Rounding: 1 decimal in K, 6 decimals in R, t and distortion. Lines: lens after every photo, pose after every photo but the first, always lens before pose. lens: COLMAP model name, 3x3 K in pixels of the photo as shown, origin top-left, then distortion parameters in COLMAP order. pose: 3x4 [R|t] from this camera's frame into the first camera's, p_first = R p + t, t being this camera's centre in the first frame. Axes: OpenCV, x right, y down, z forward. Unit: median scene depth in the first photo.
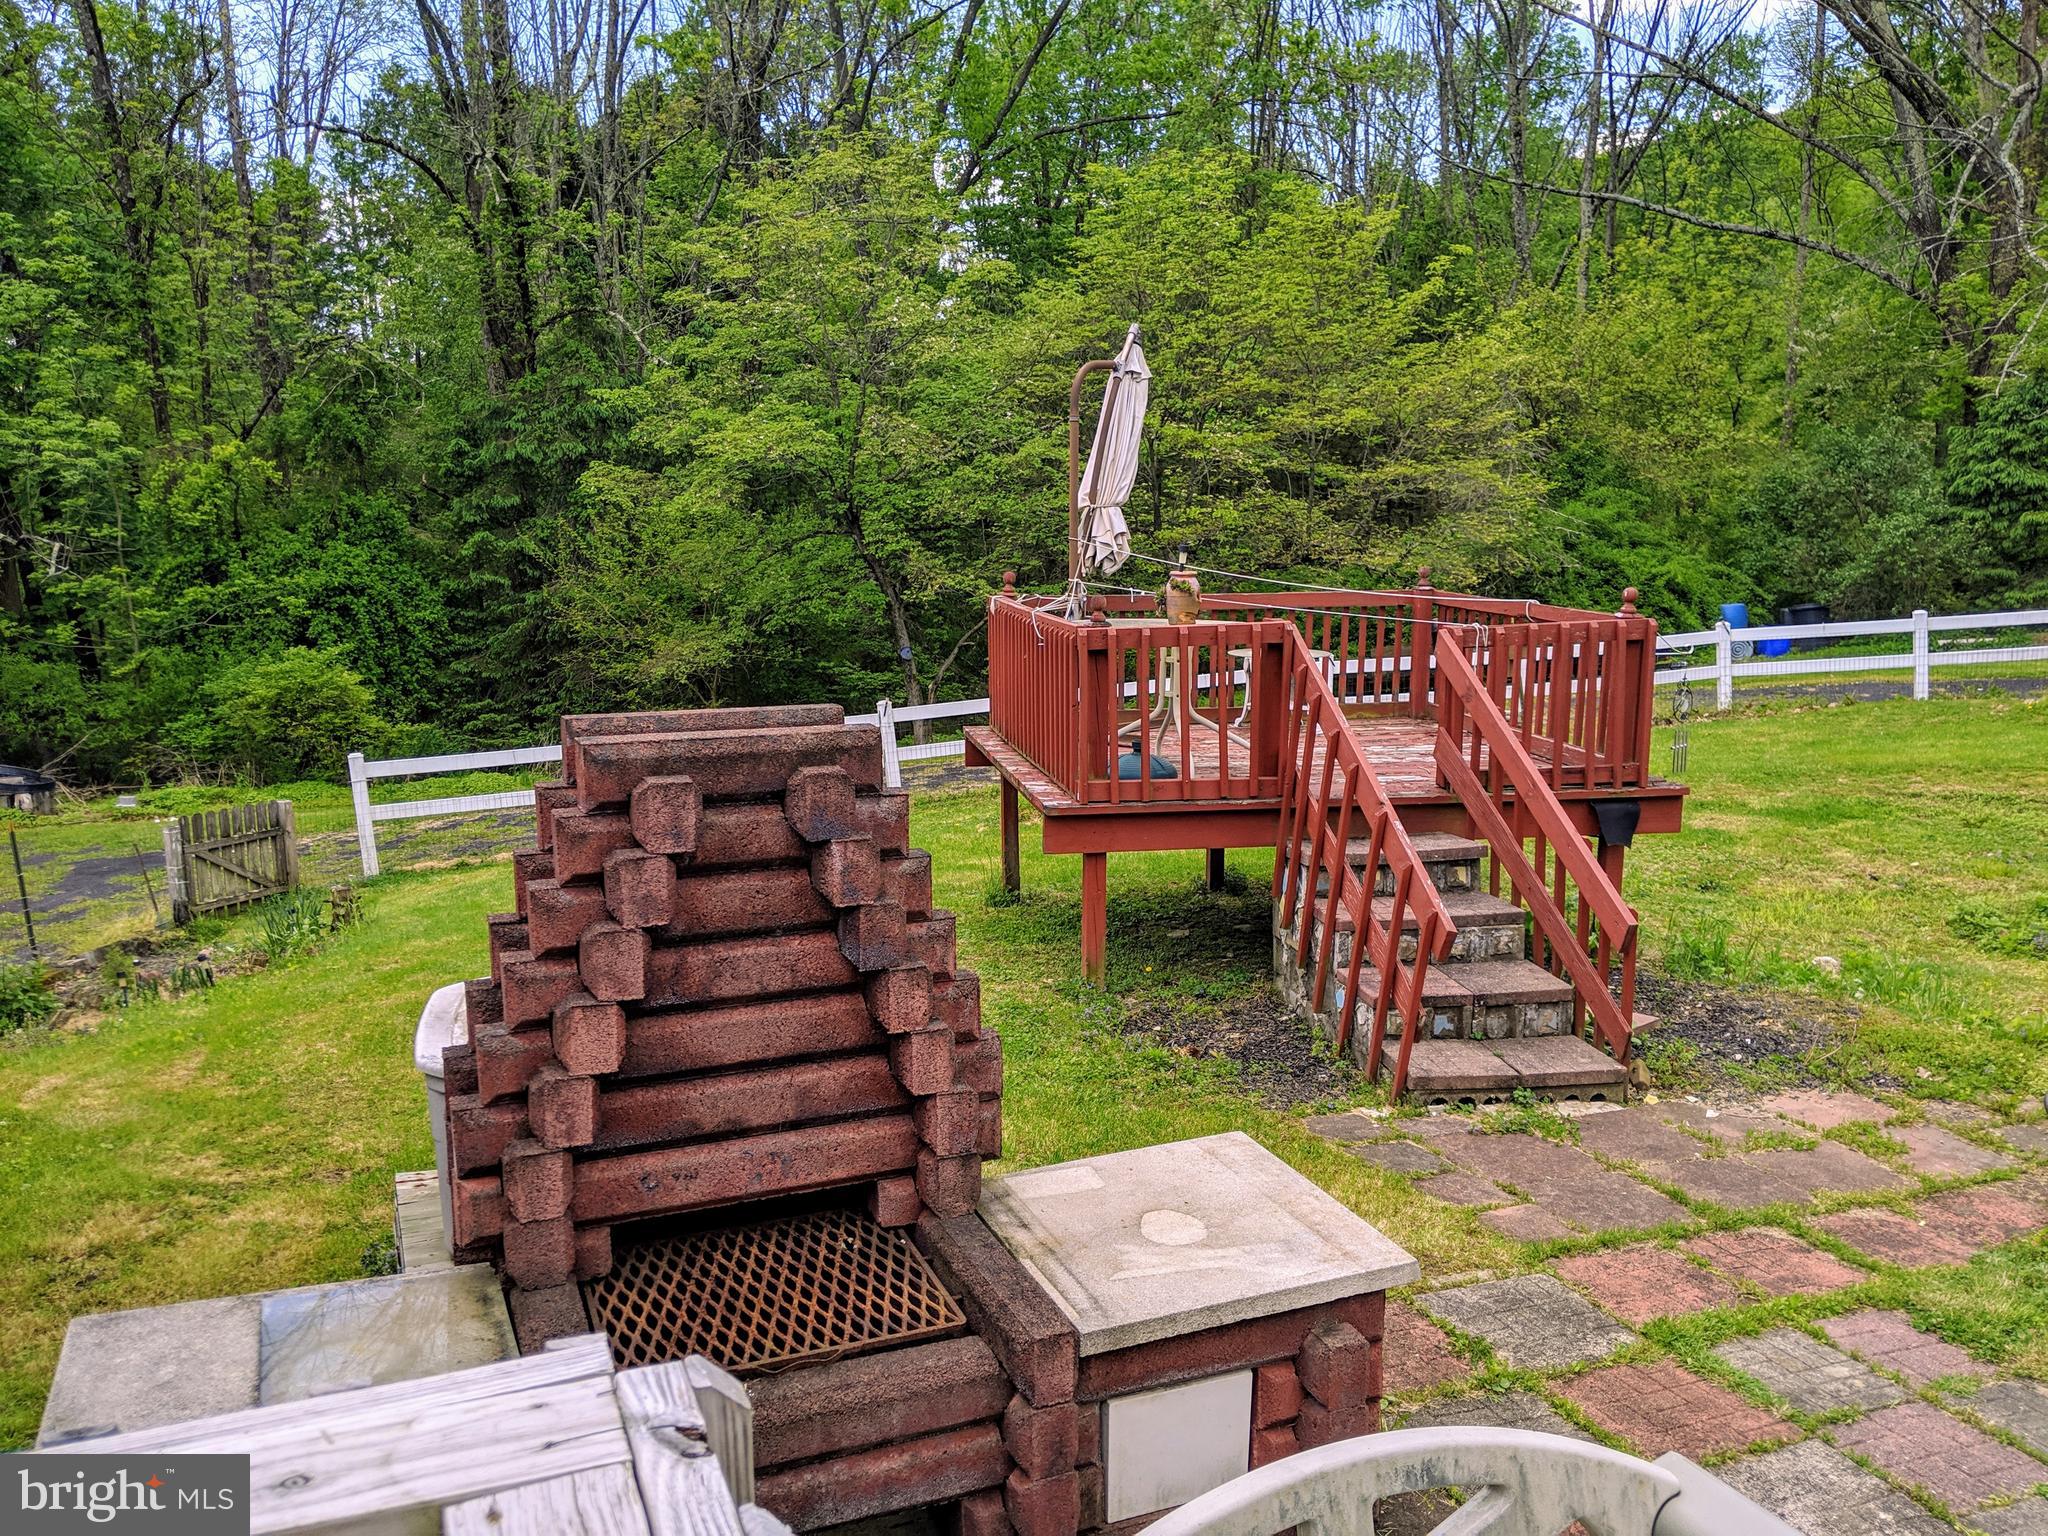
lens RADIAL K [[1604.9, 0, 1010.7], [0, 1604.9, 801.8], [0, 0, 1]] dist [0.106645, -0.199245]
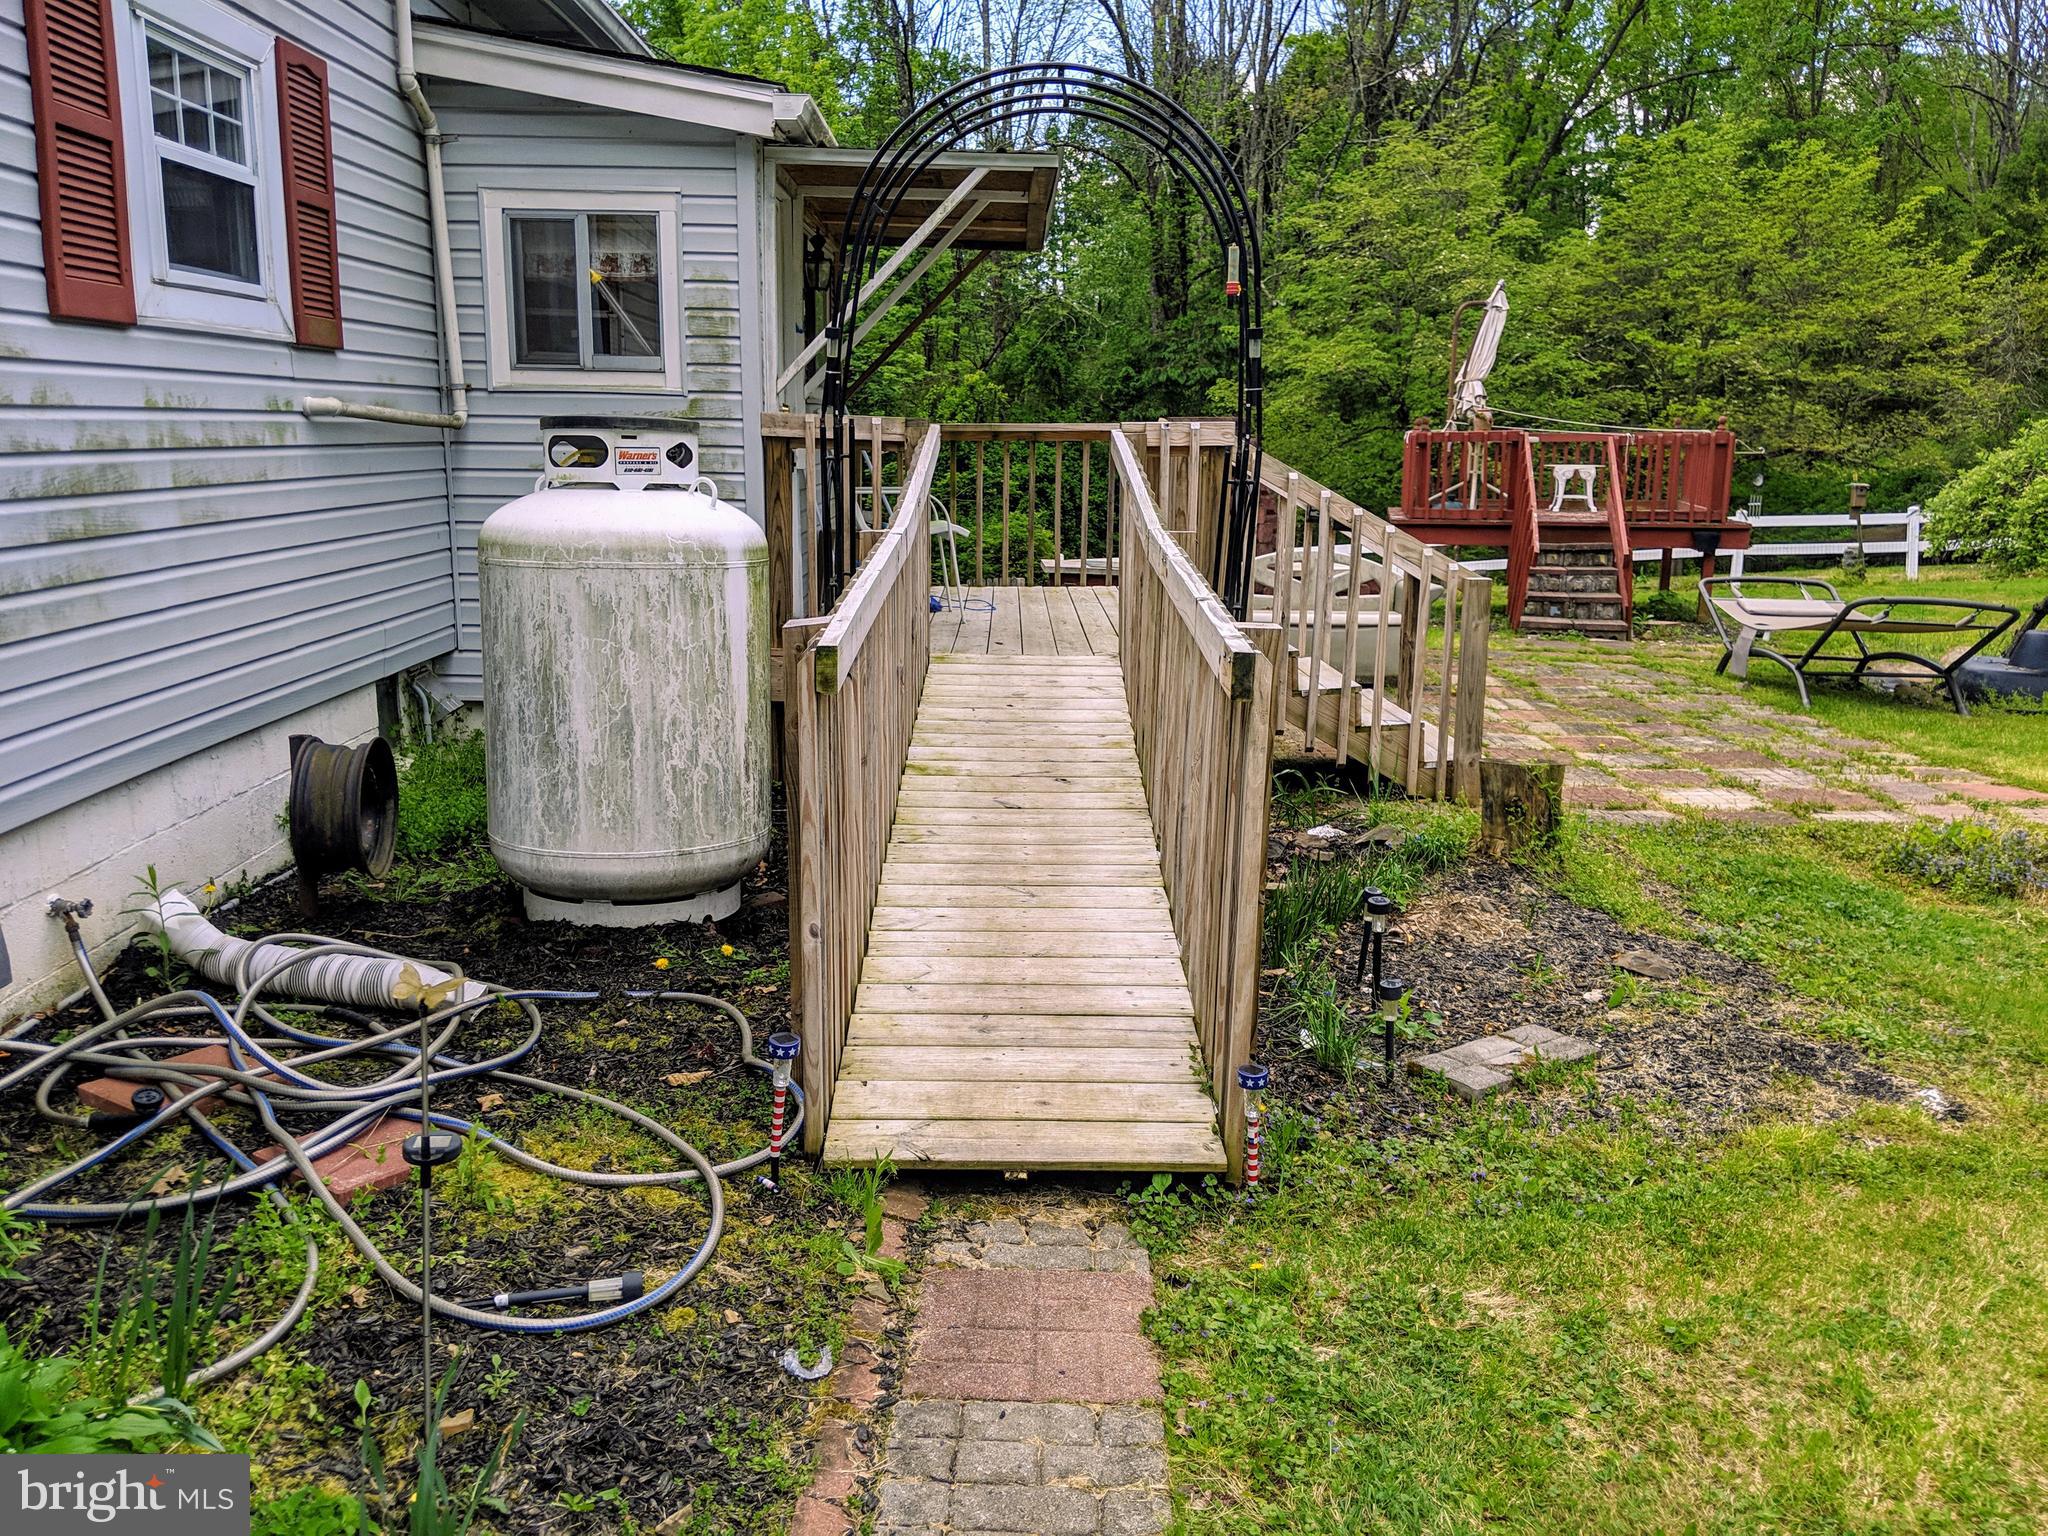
lens RADIAL K [[1587.4, 0, 1024.0], [0, 1587.4, 768.0], [0, 0, 1]] dist [0.112617, -0.239613]
pose [[0.929216, 0.075683, -0.361705, 0.112388], [-0.067984, 0.997107, 0.033985, 0.091179], [0.363230, -0.006989, 0.931673, -0.354652]]
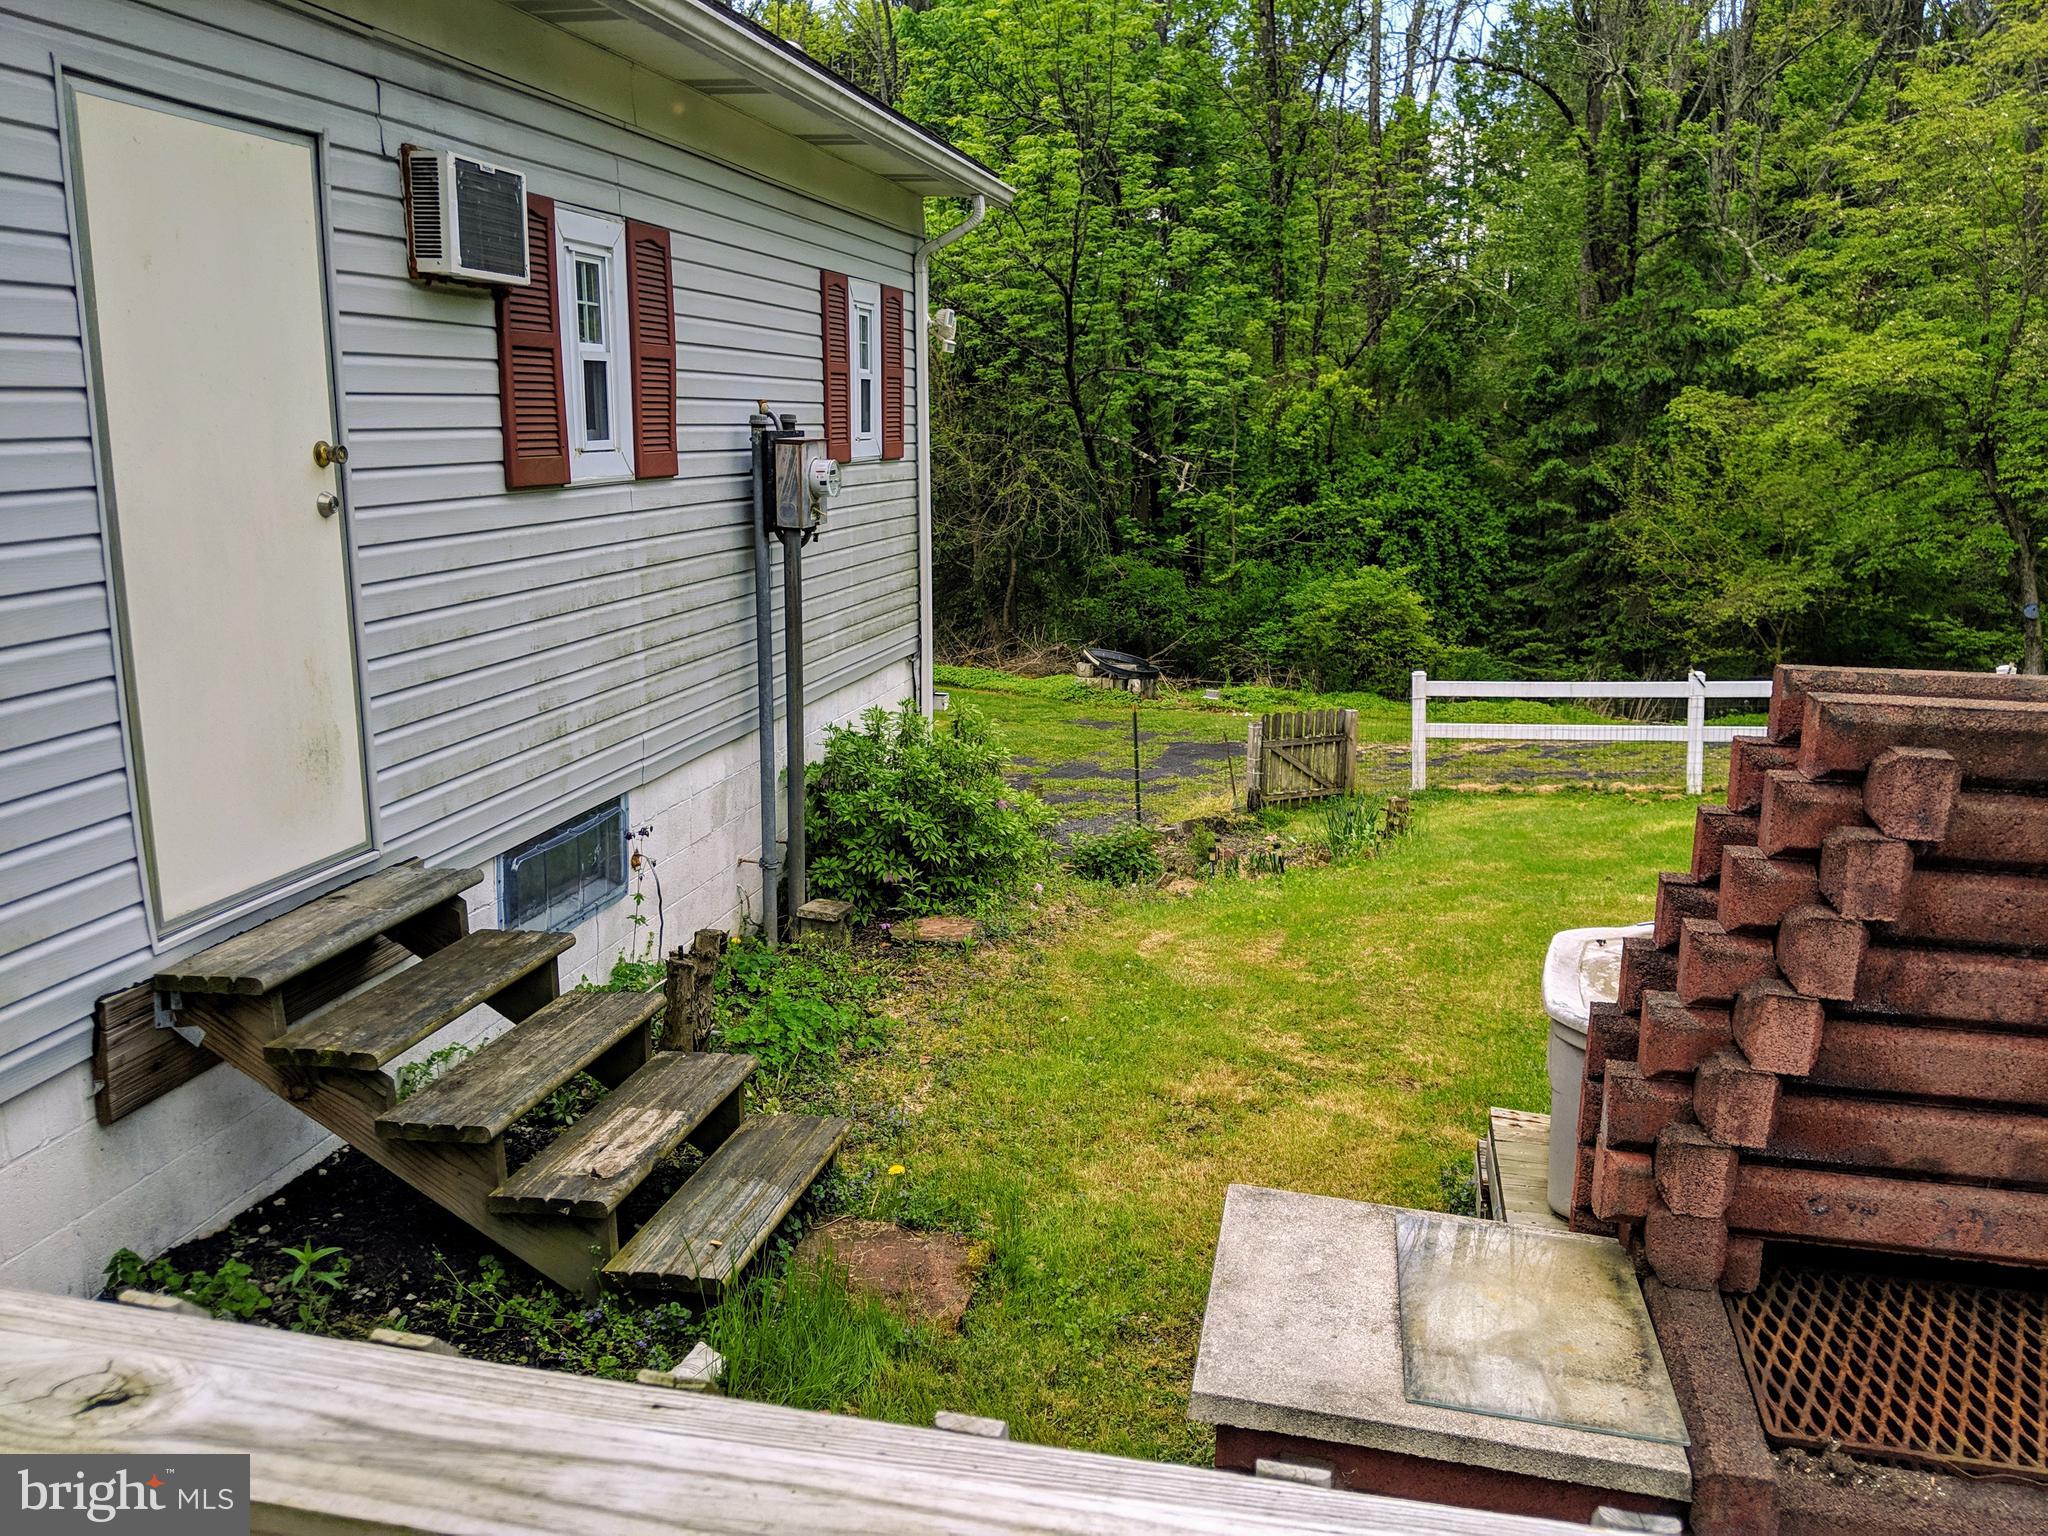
lens RADIAL K [[1604.1, 0, 1036.3], [0, 1604.1, 792.4], [0, 0, 1]] dist [0.063146, -0.123309]
pose [[0.820778, 0.136790, -0.554628, -0.012085], [-0.115528, 0.990592, 0.073347, -0.000171], [0.559443, 0.003874, 0.828860, 0.003978]]
